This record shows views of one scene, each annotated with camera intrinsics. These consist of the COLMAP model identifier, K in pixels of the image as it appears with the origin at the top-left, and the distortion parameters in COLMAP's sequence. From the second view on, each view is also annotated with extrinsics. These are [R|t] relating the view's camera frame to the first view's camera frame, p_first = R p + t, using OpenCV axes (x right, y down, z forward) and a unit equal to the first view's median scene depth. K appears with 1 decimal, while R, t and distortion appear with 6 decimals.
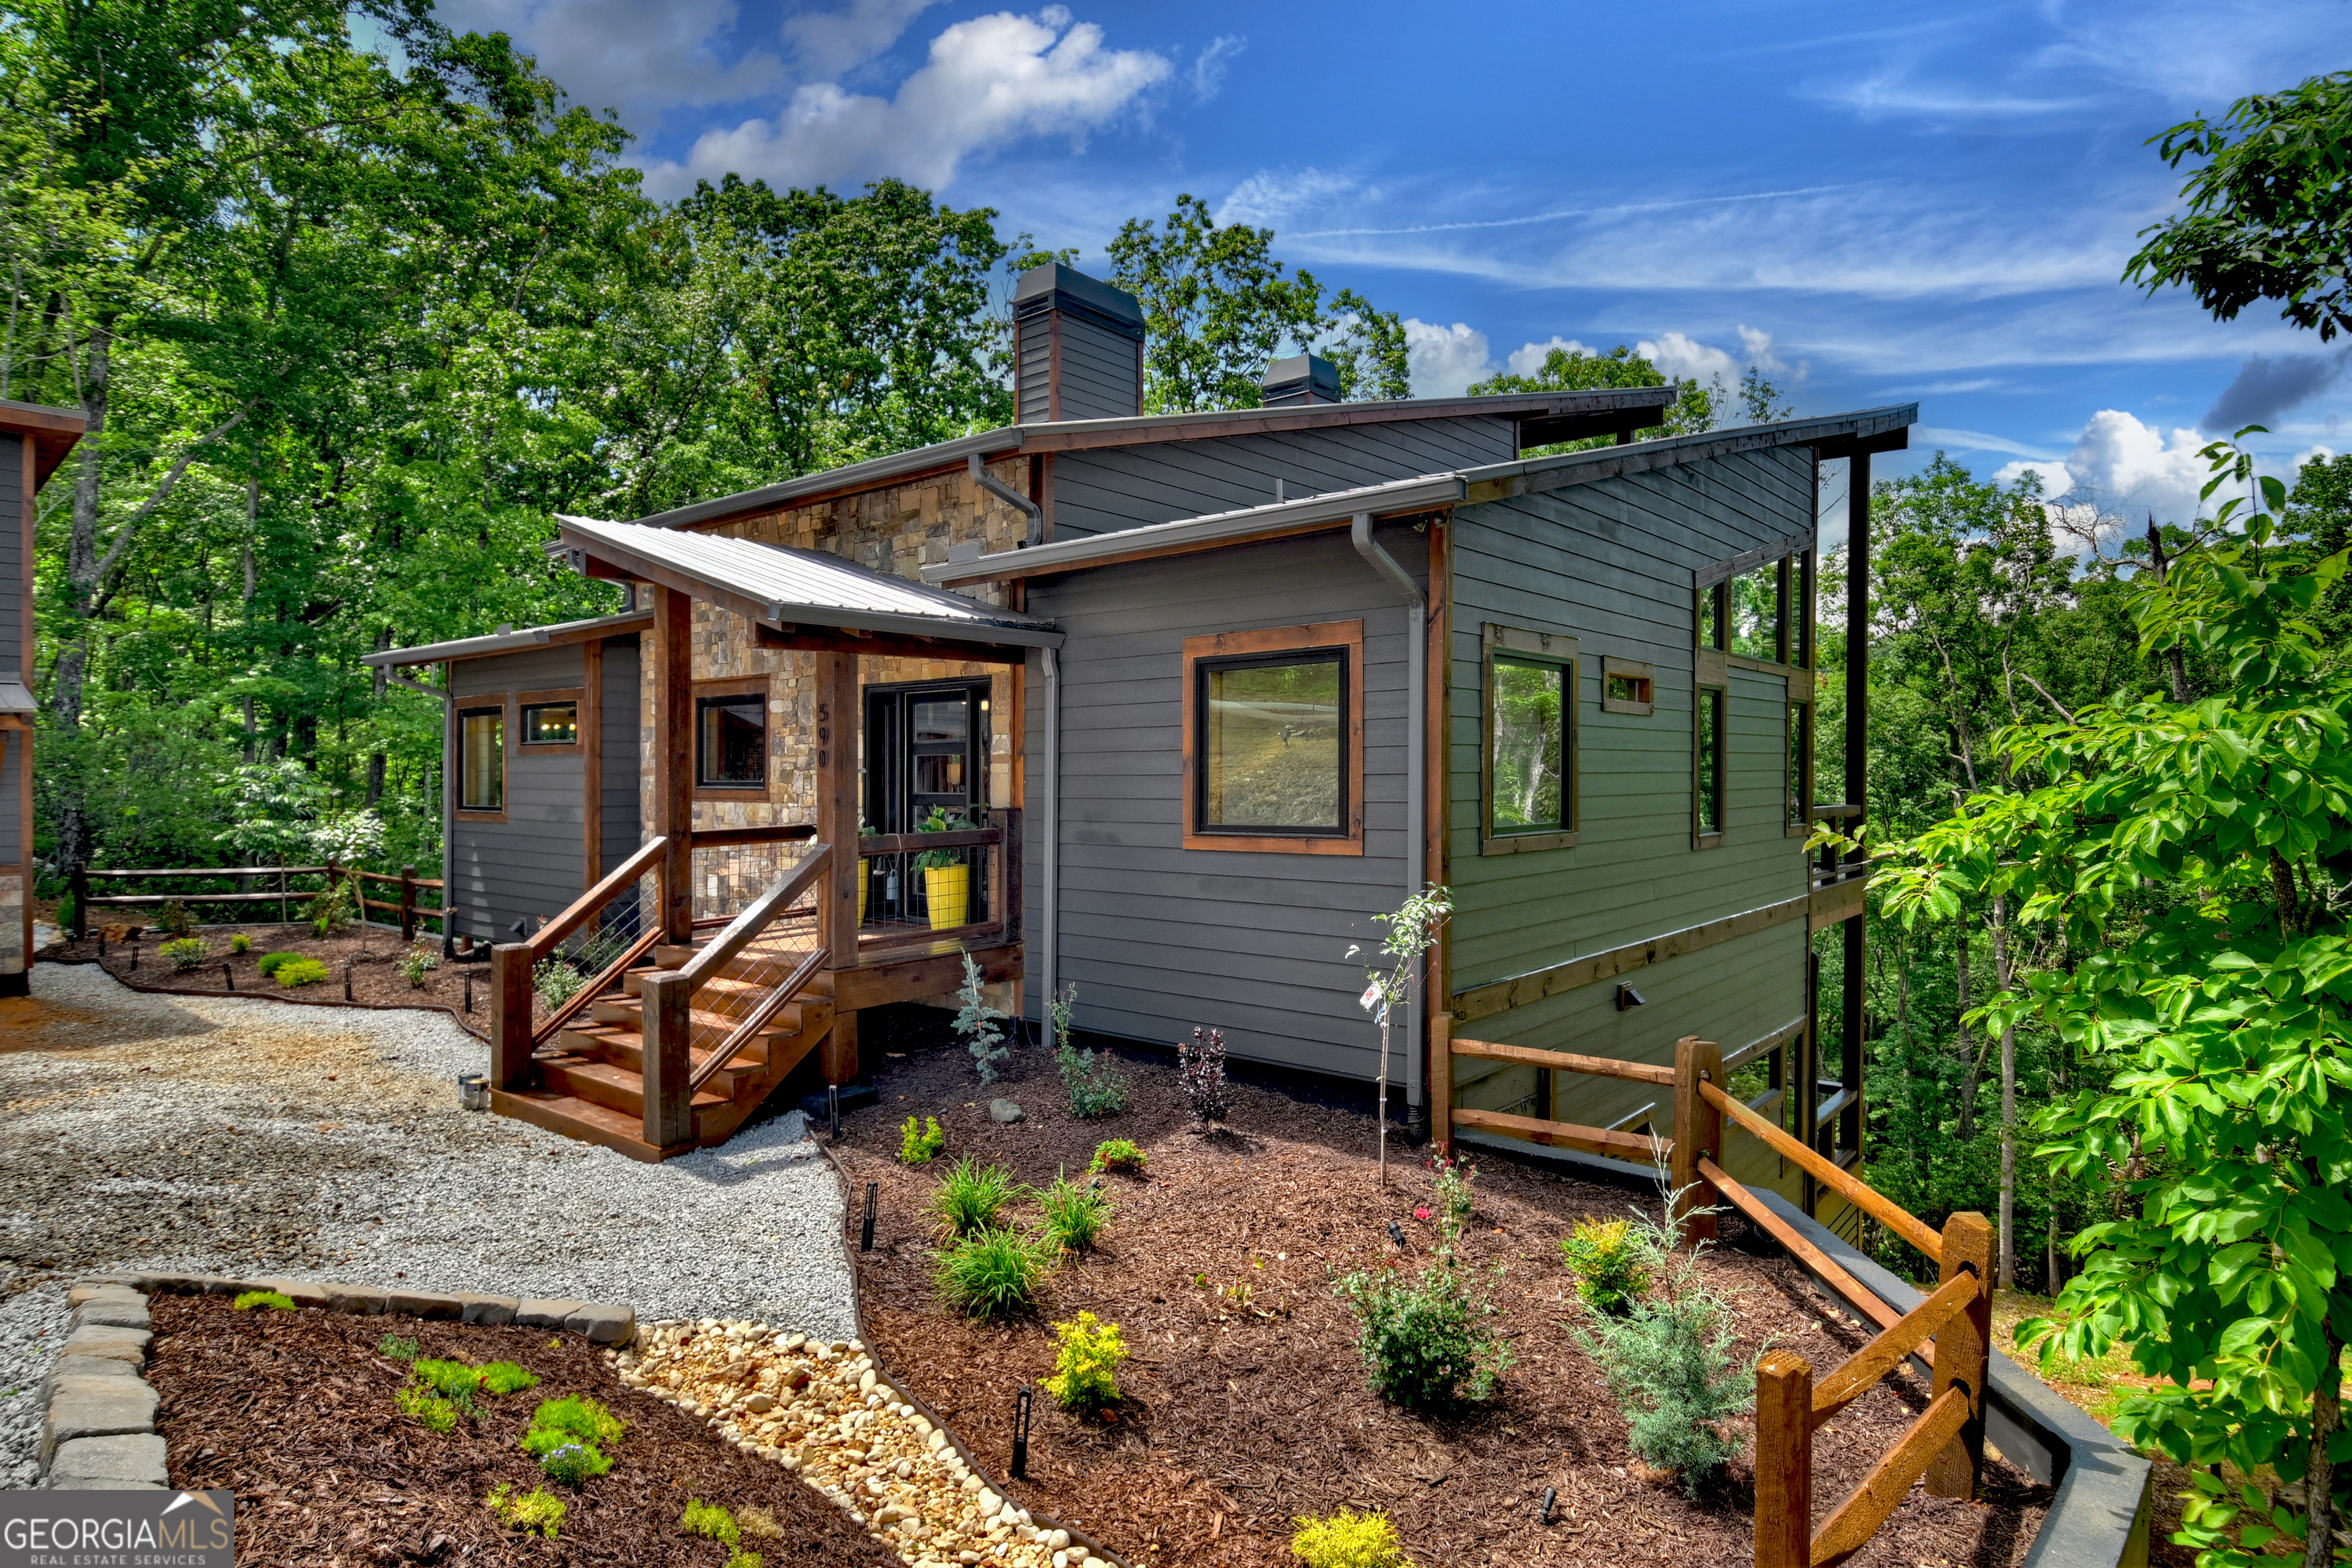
lens RADIAL K [[1356.4, 0, 1178.3], [0, 1356.4, 807.6], [0, 0, 1]] dist [0.031037, -0.001336]
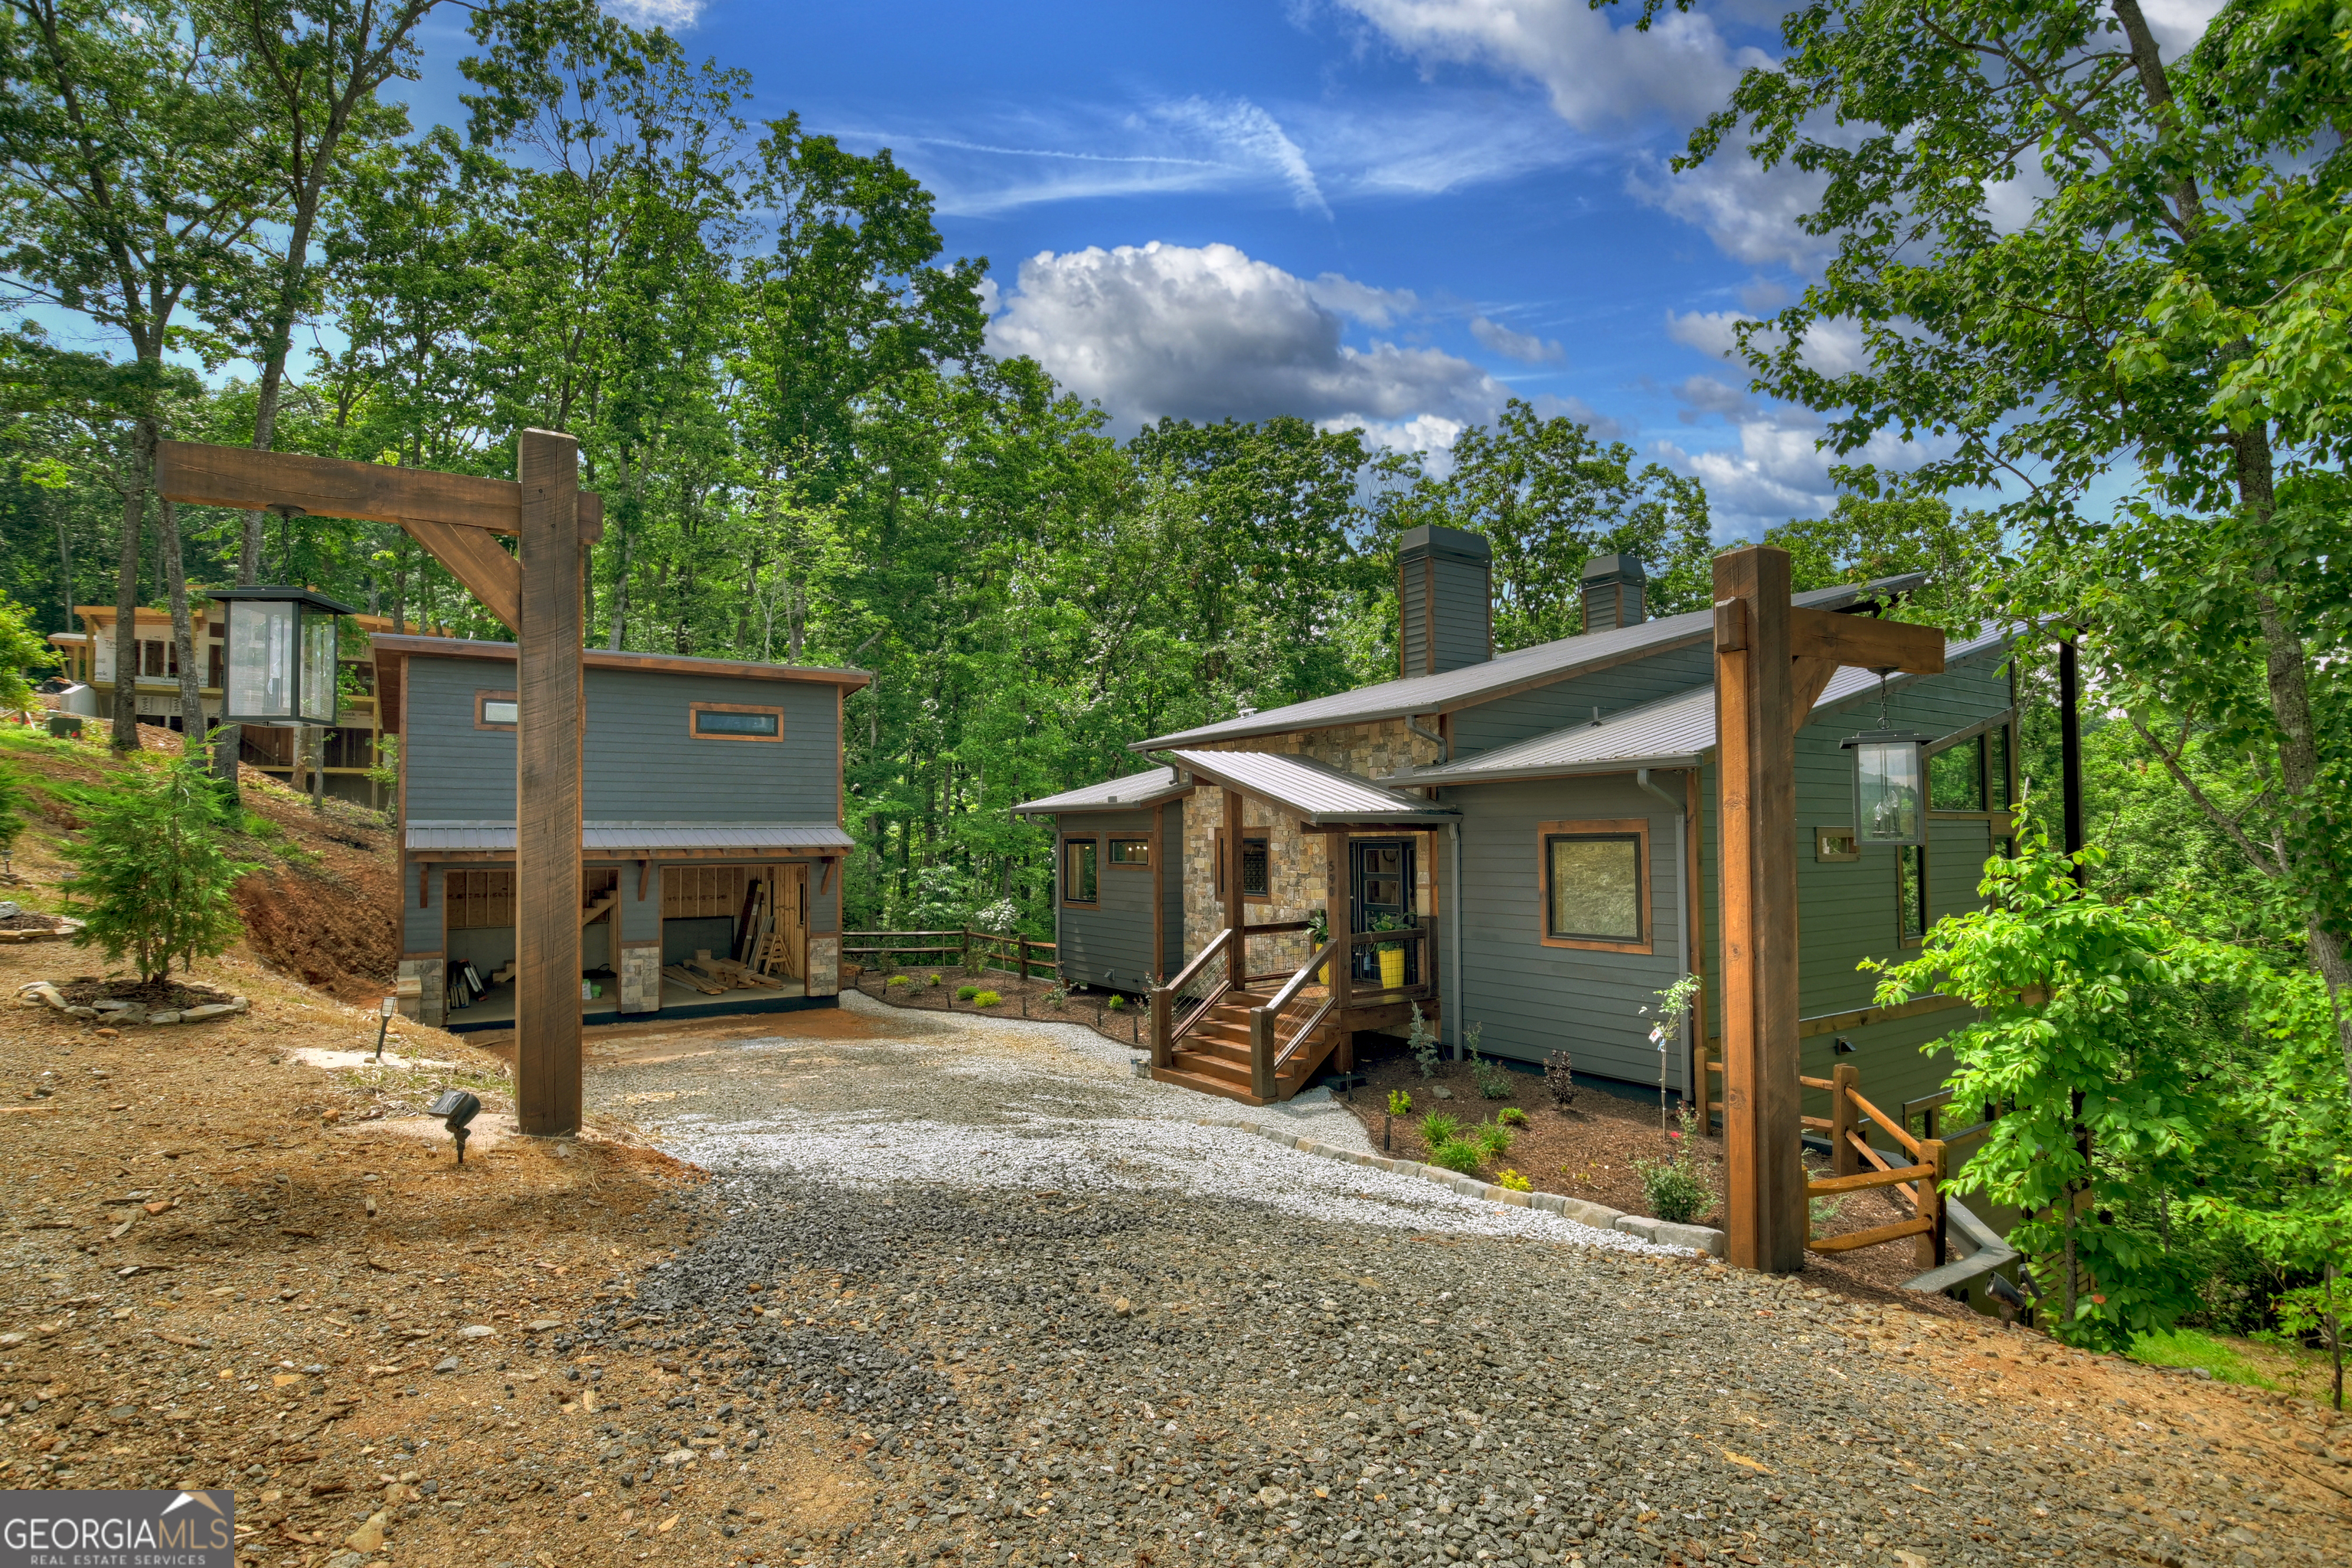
lens RADIAL K [[1133.4, 0, 1172.0], [0, 1133.4, 785.8], [0, 0, 1]] dist [0.009603, -0.000110]
pose [[0.958205, -0.019490, -0.285416, -0.028399], [-0.003417, 0.996826, -0.079539, -0.052070], [0.286061, 0.077190, 0.955097, -0.486031]]
